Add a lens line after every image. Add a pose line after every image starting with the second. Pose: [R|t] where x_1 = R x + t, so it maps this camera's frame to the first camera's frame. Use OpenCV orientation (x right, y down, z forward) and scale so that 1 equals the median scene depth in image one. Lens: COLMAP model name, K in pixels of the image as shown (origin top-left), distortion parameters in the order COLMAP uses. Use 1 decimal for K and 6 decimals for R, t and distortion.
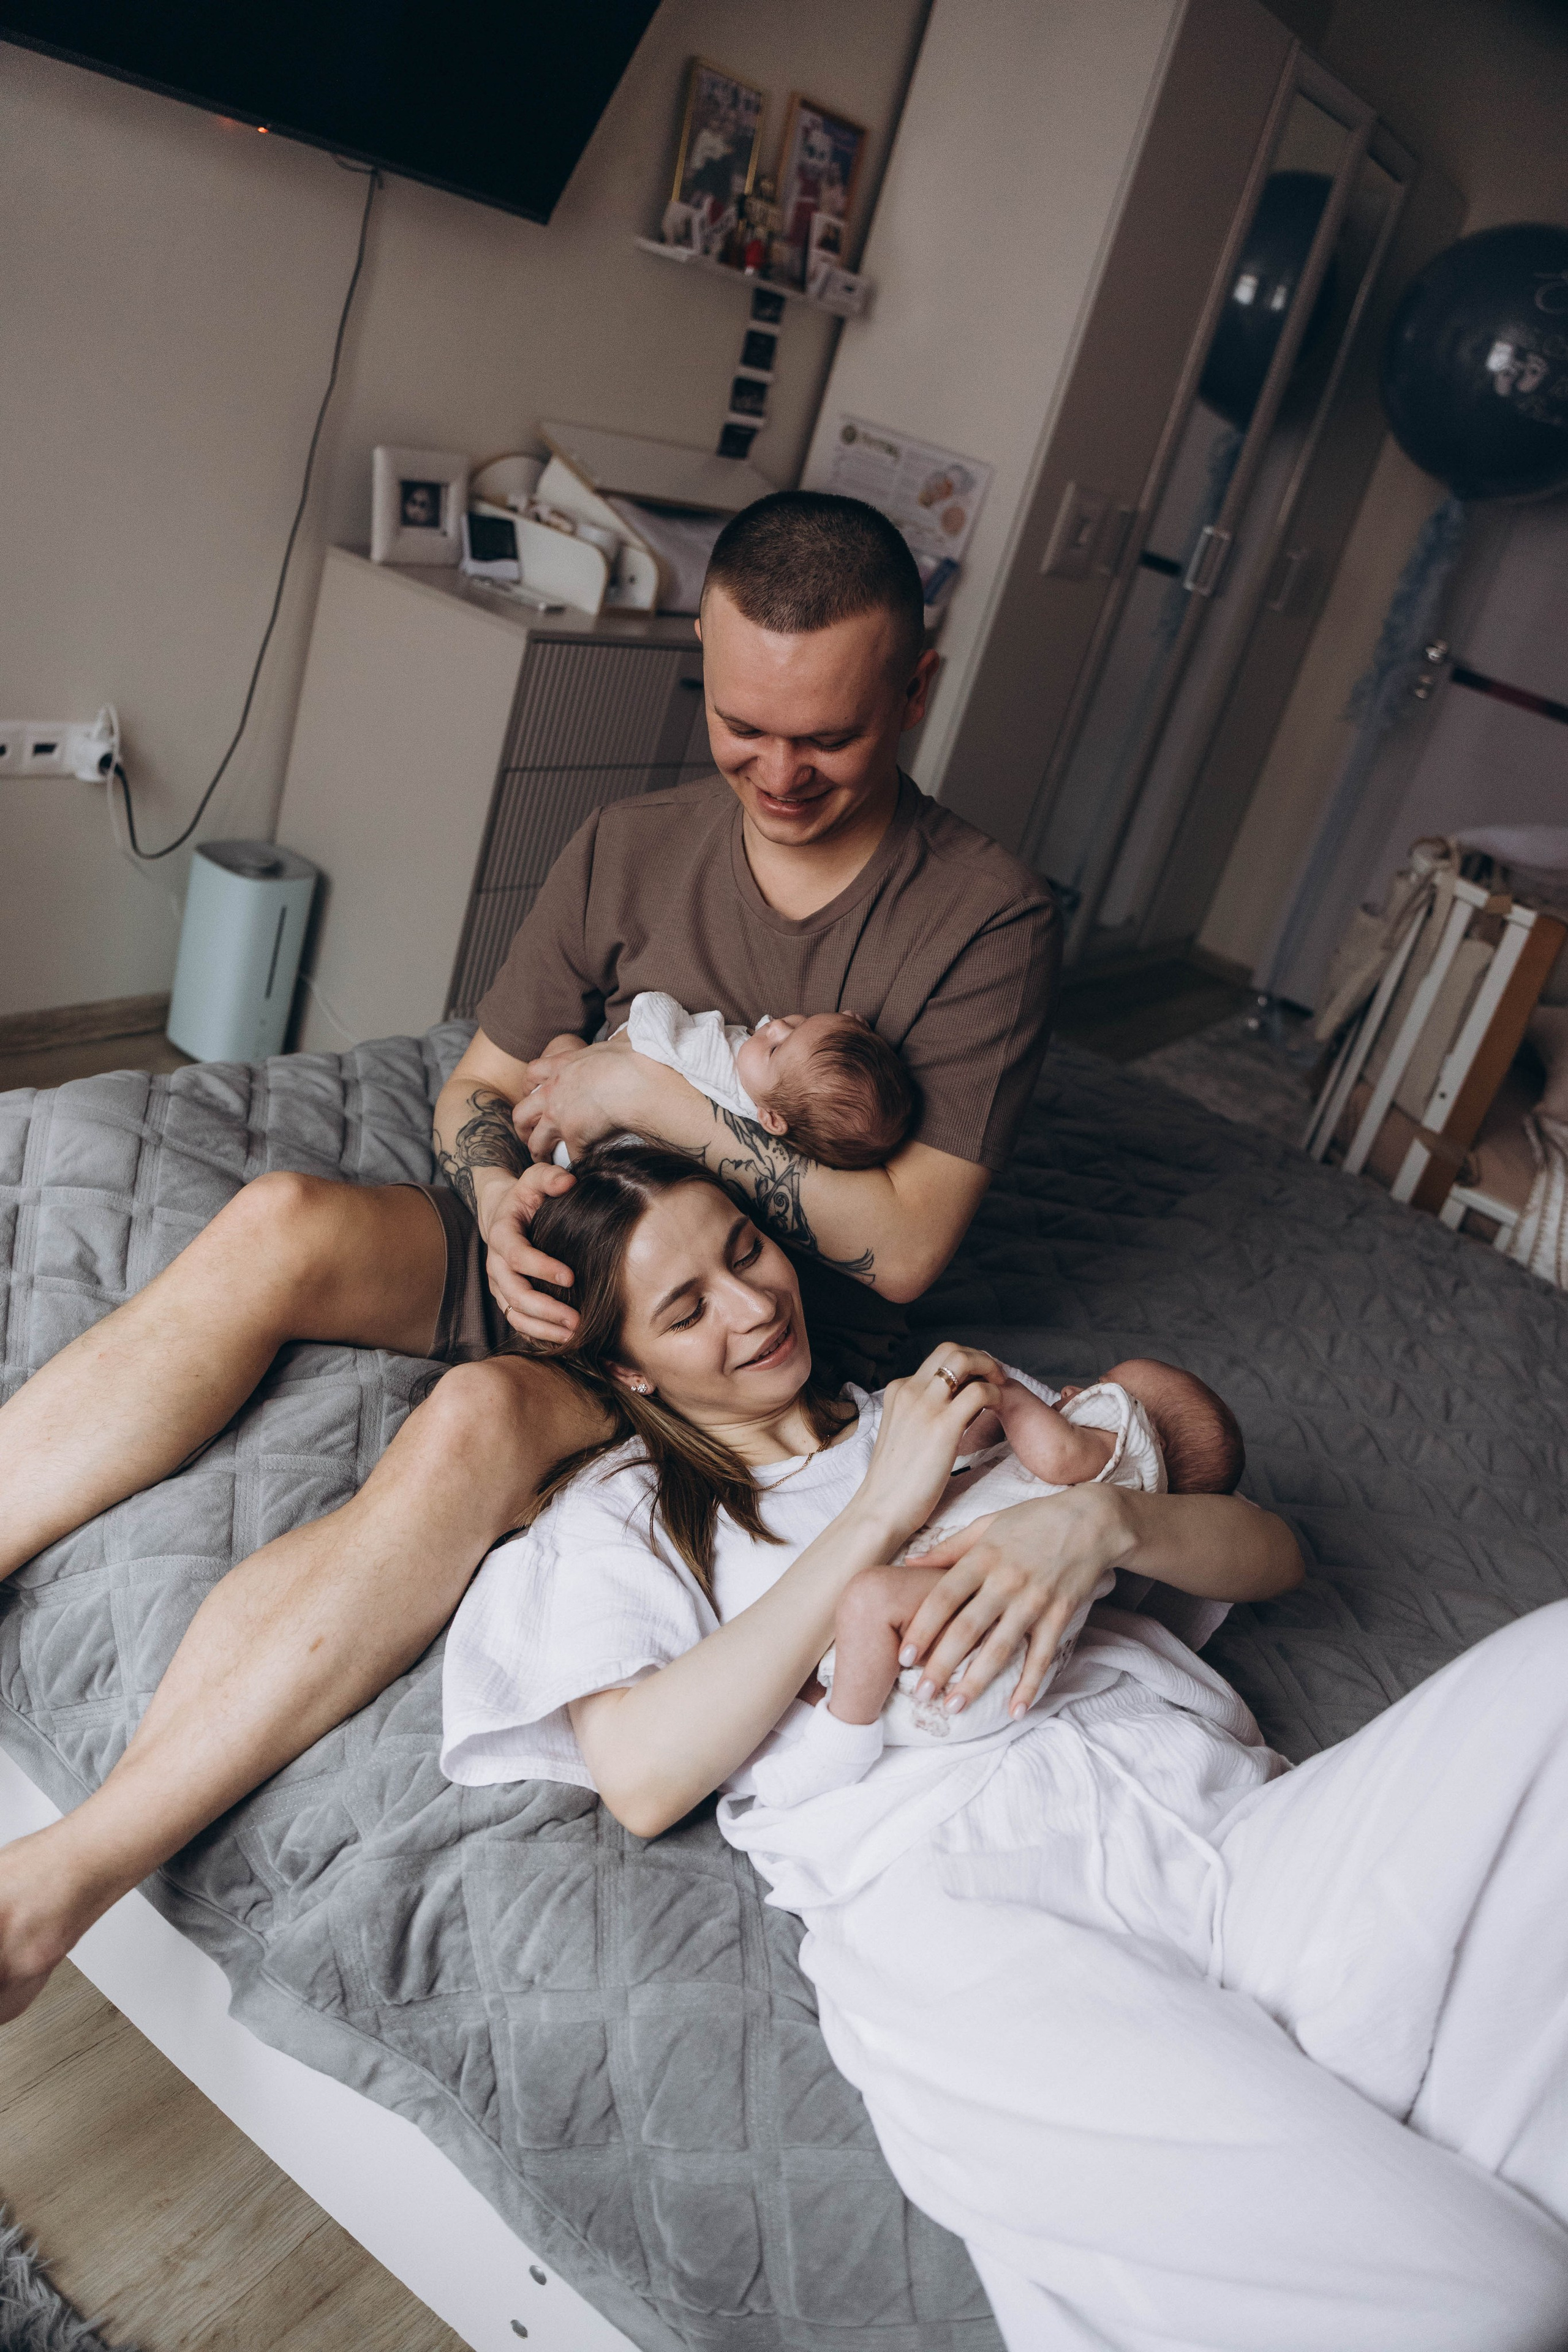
lens RADIAL K [[1835.9, 0, 784.0], [0, 1835.9, 1176.0], [0, 0, 1]] dist [-0.120833, 0.027480]
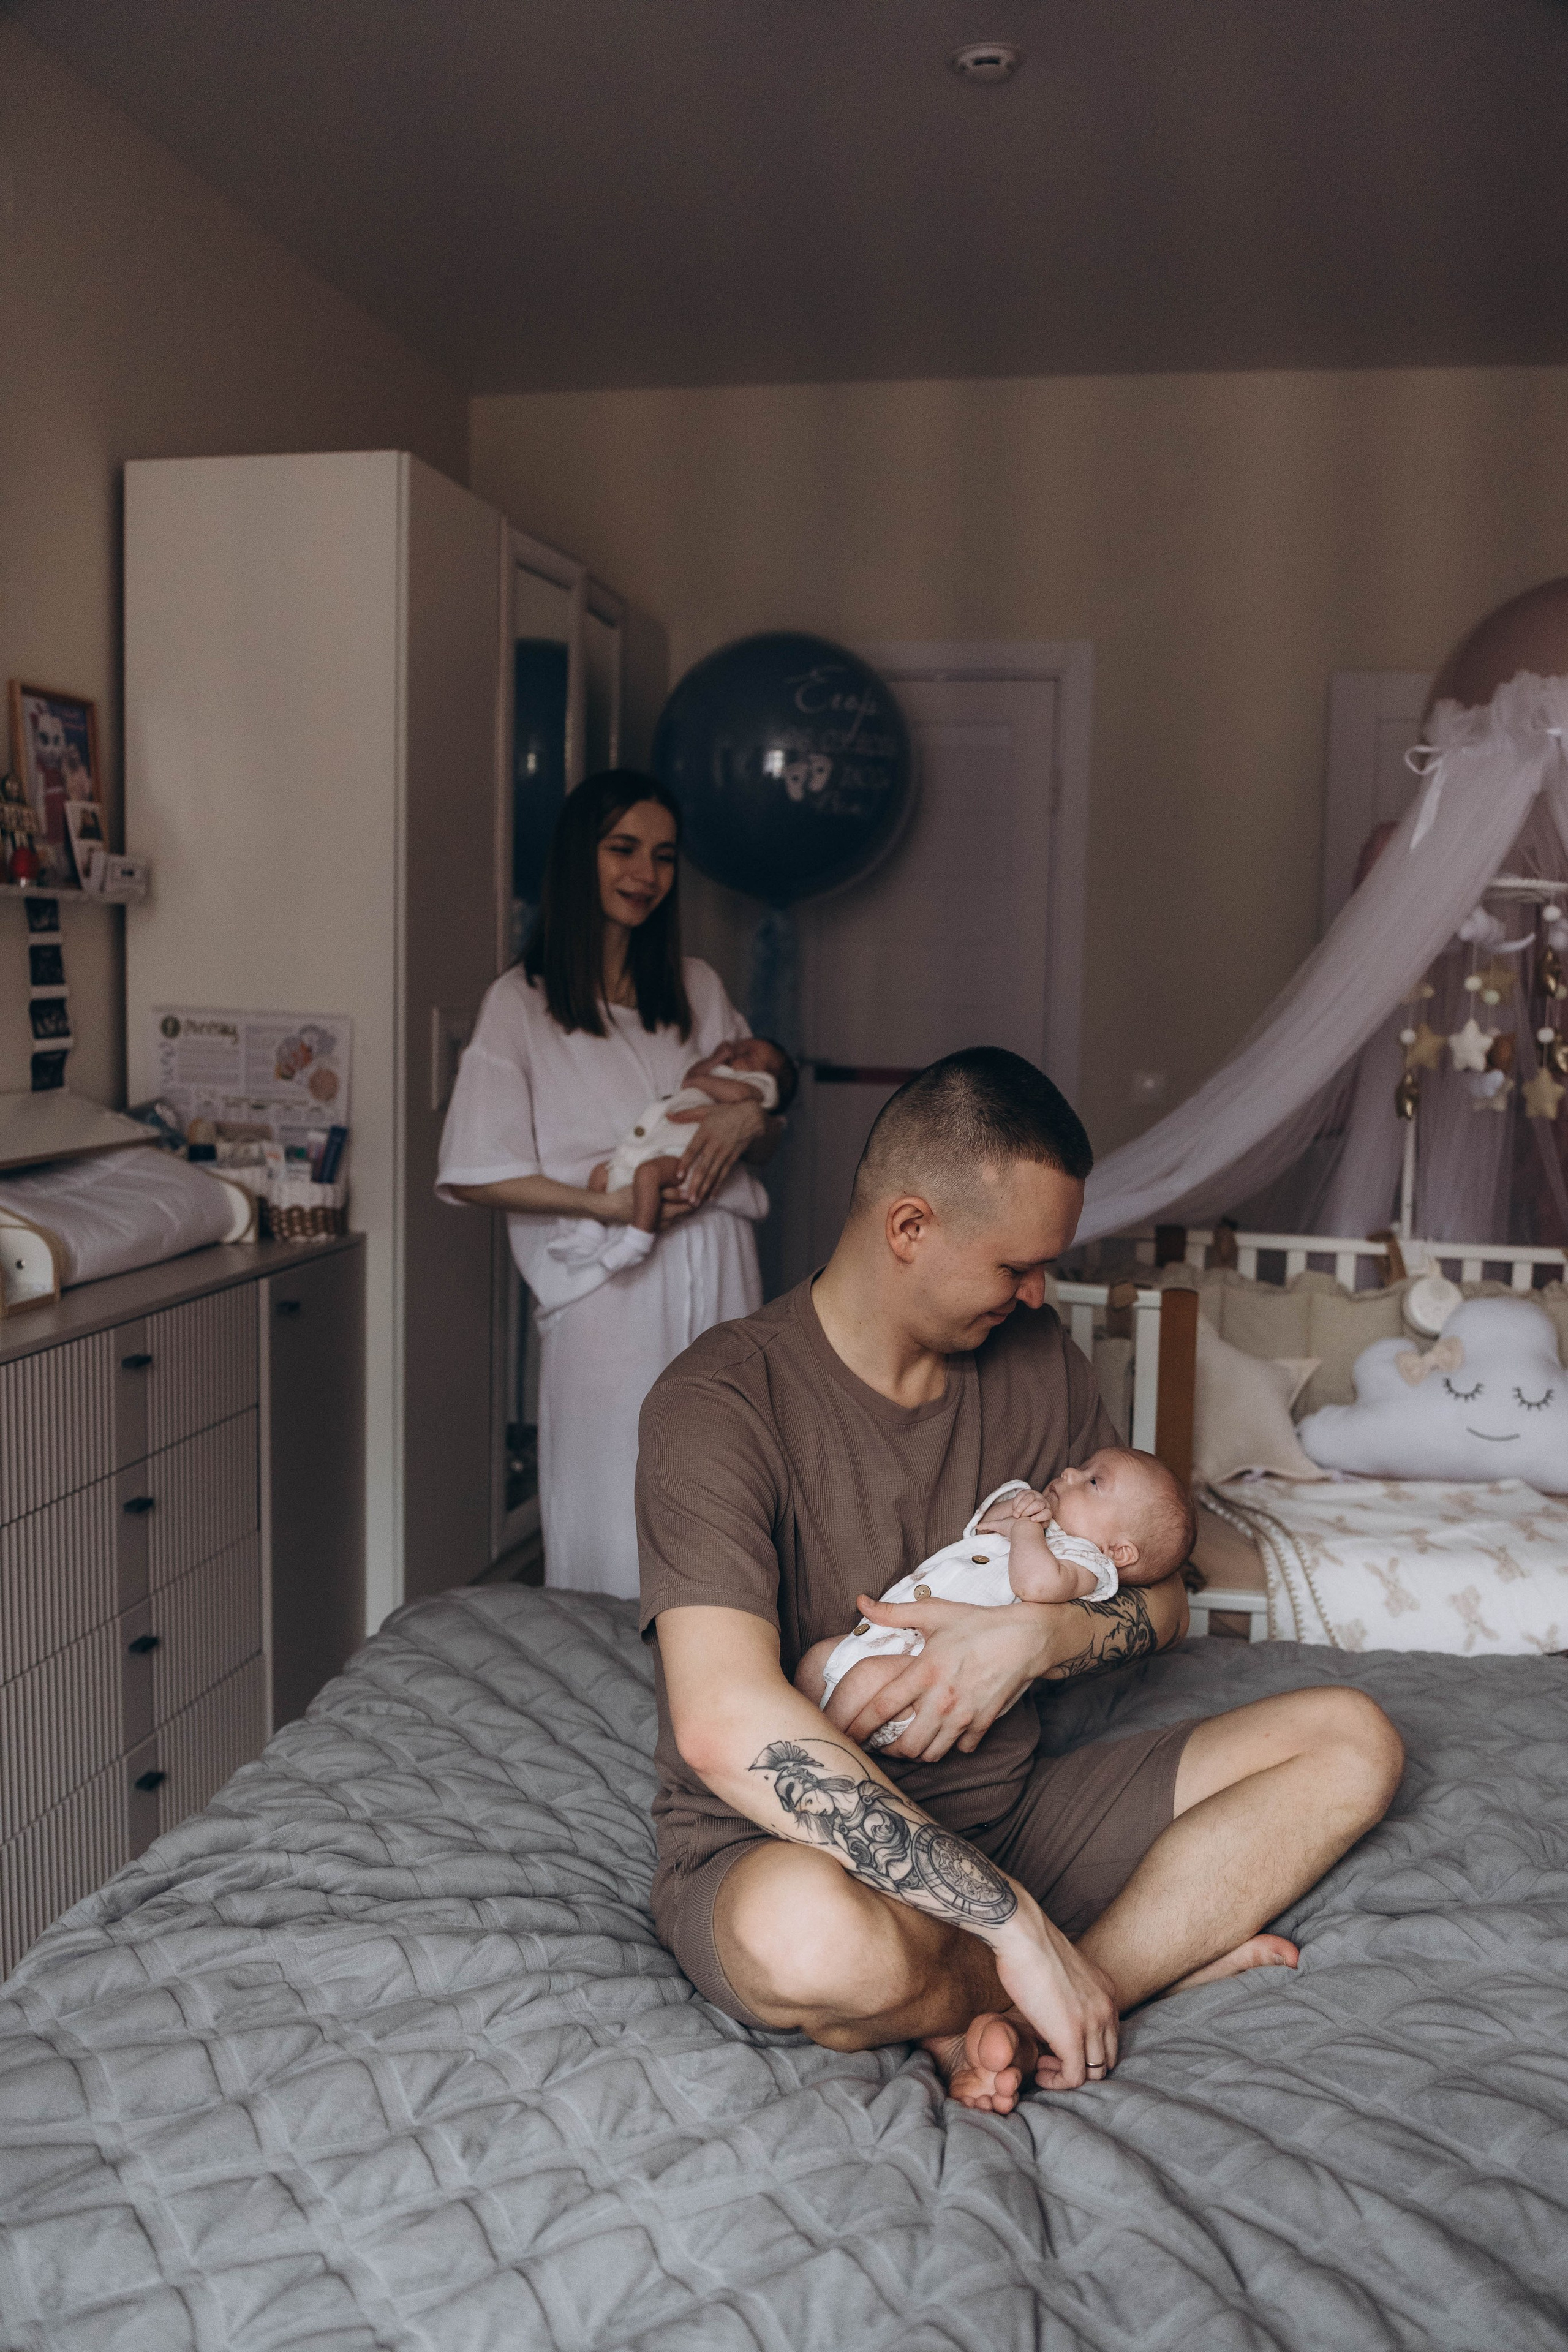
lens RADIAL K [[1994.3, 0, 784.0], [0, 1994.3, 1176.0], [0, 0, 1]] dist [-0.064363, 0.005241]
pose [[0.875184, -0.294482, 0.383841, -0.109766], [0.382818, 0.906657, -0.177268, -0.073155], [-0.295810, 0.302083, 0.906224, 0.074045]]
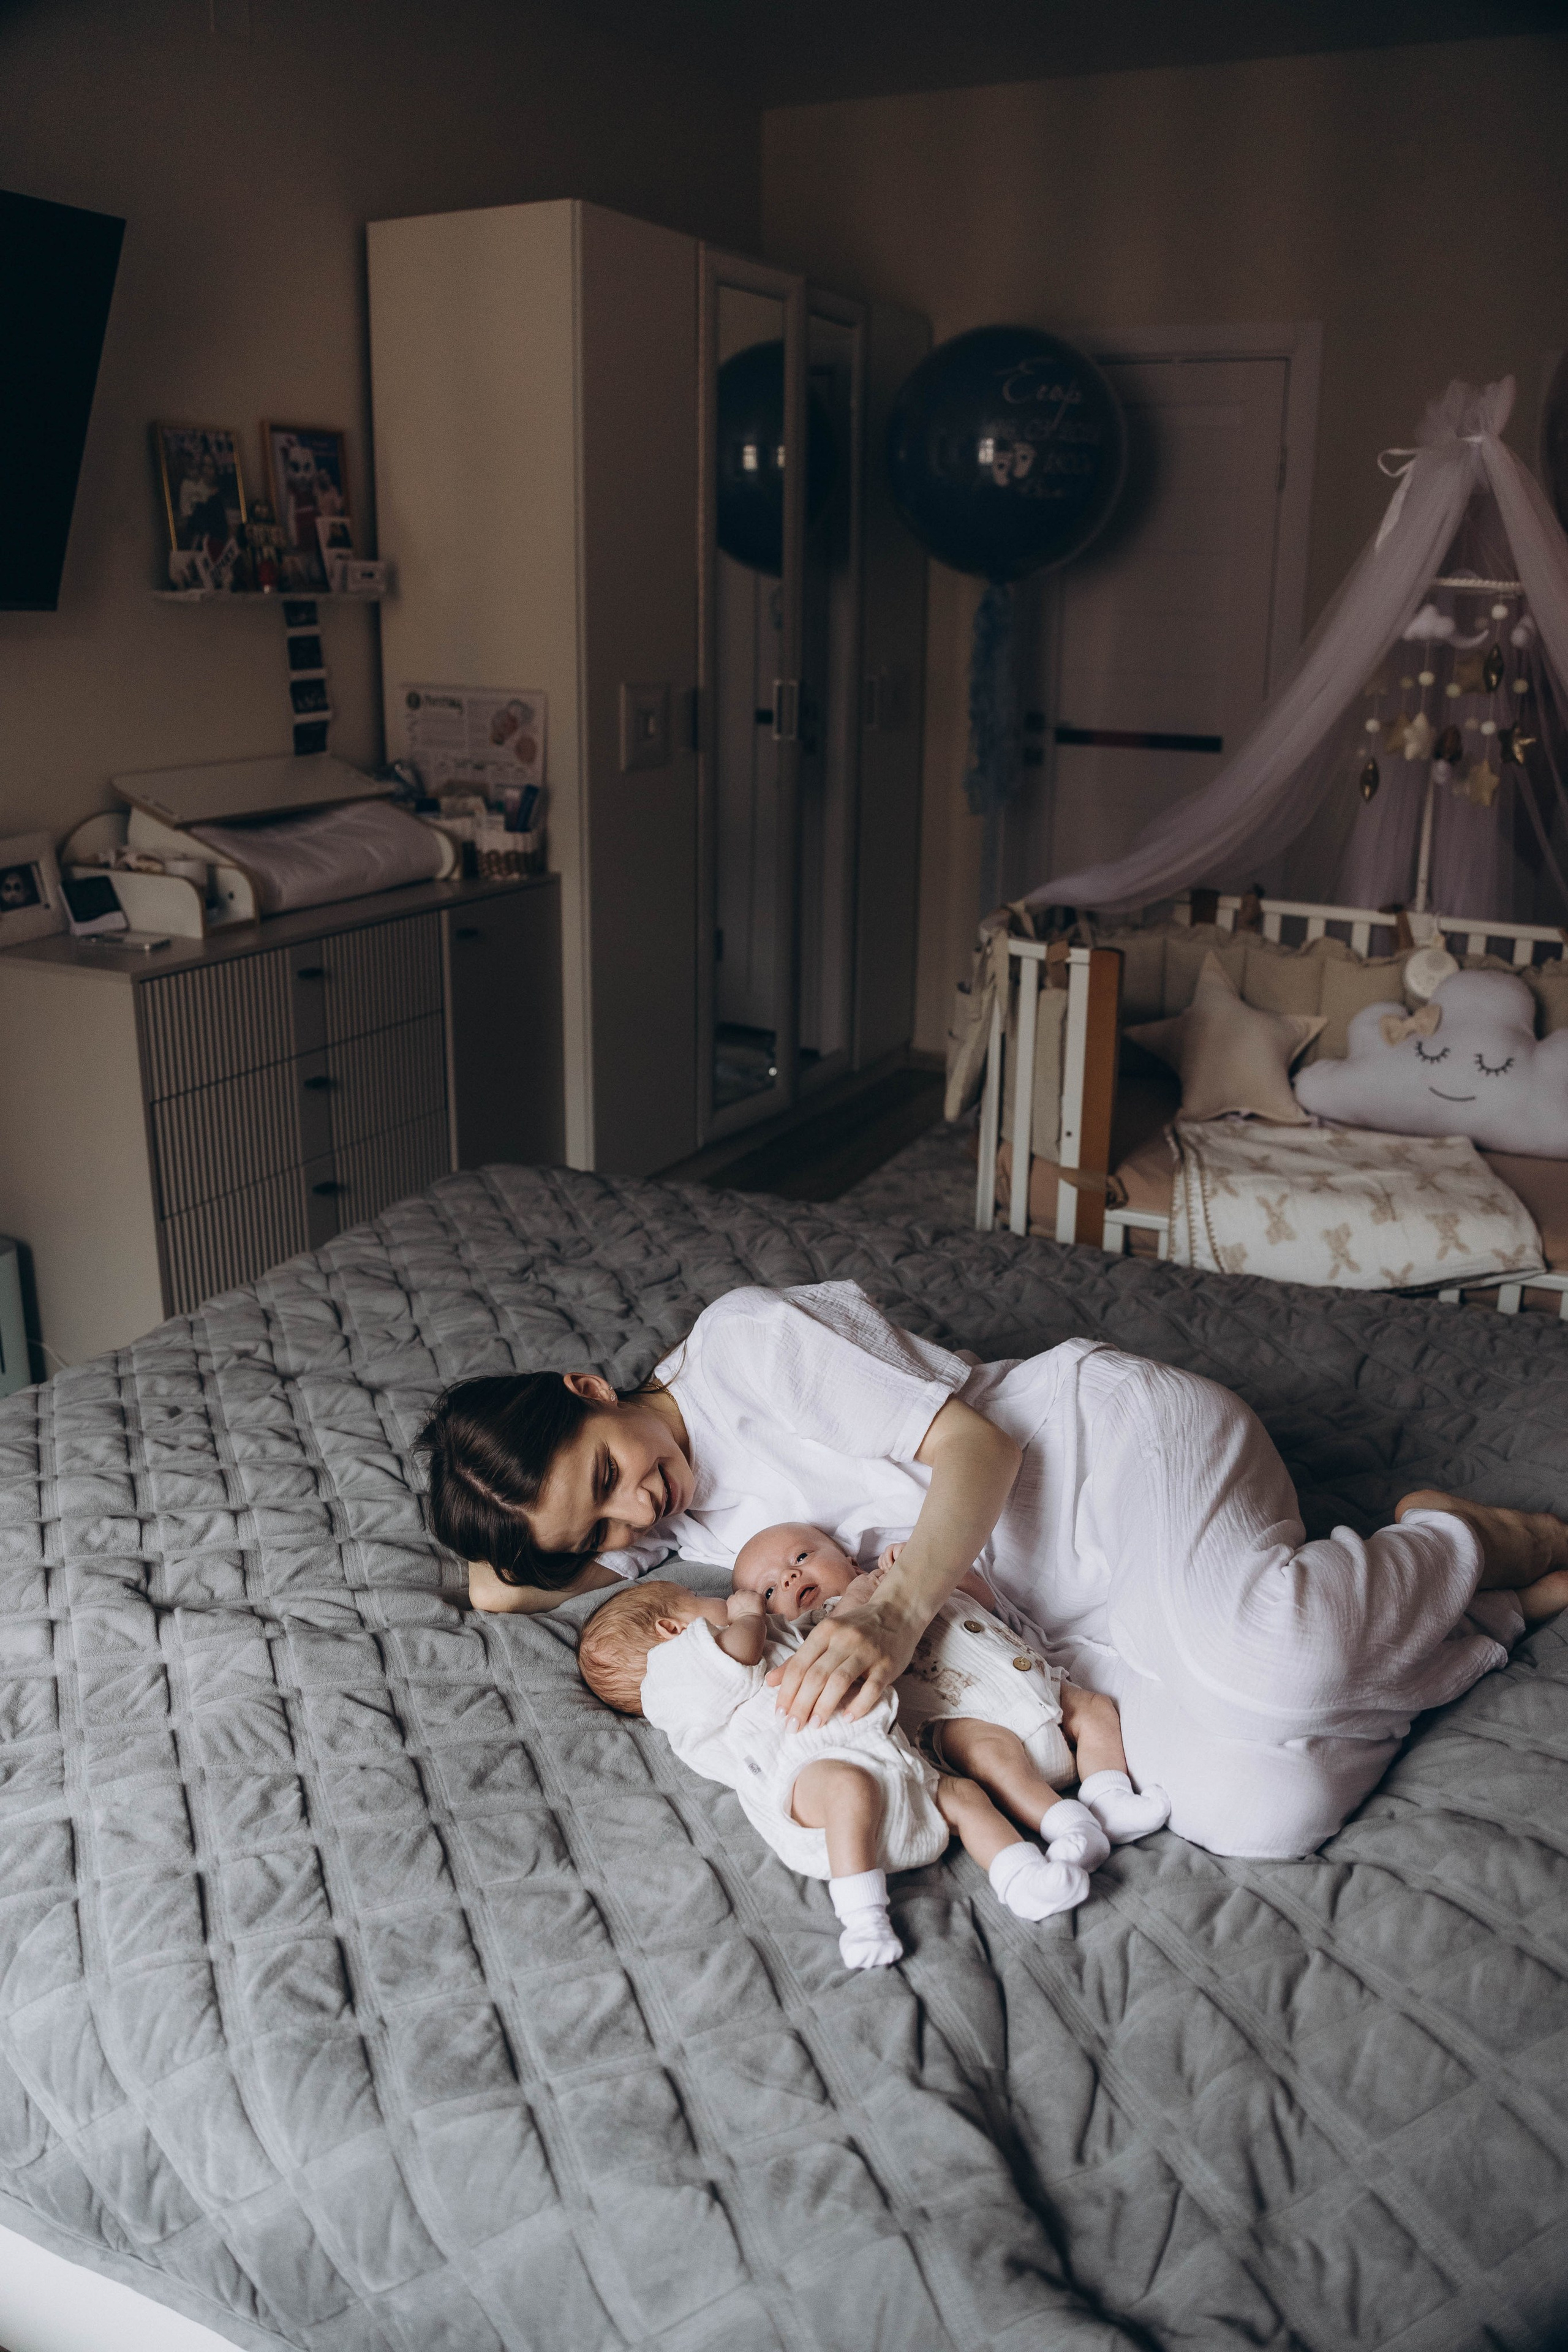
lens RADIAL K [[1835.9, 0, 784.0], [0, 1835.9, 1176.0], [0, 0, 1]] dist [-0.120833, 0.027480]
pose [[0.952413, -0.296001, 0.072759, 0.098690], [0.301738, 0.949369, -0.087485, 0.019518], [-0.043180, 0.105276, 0.993505, -0.057989]]
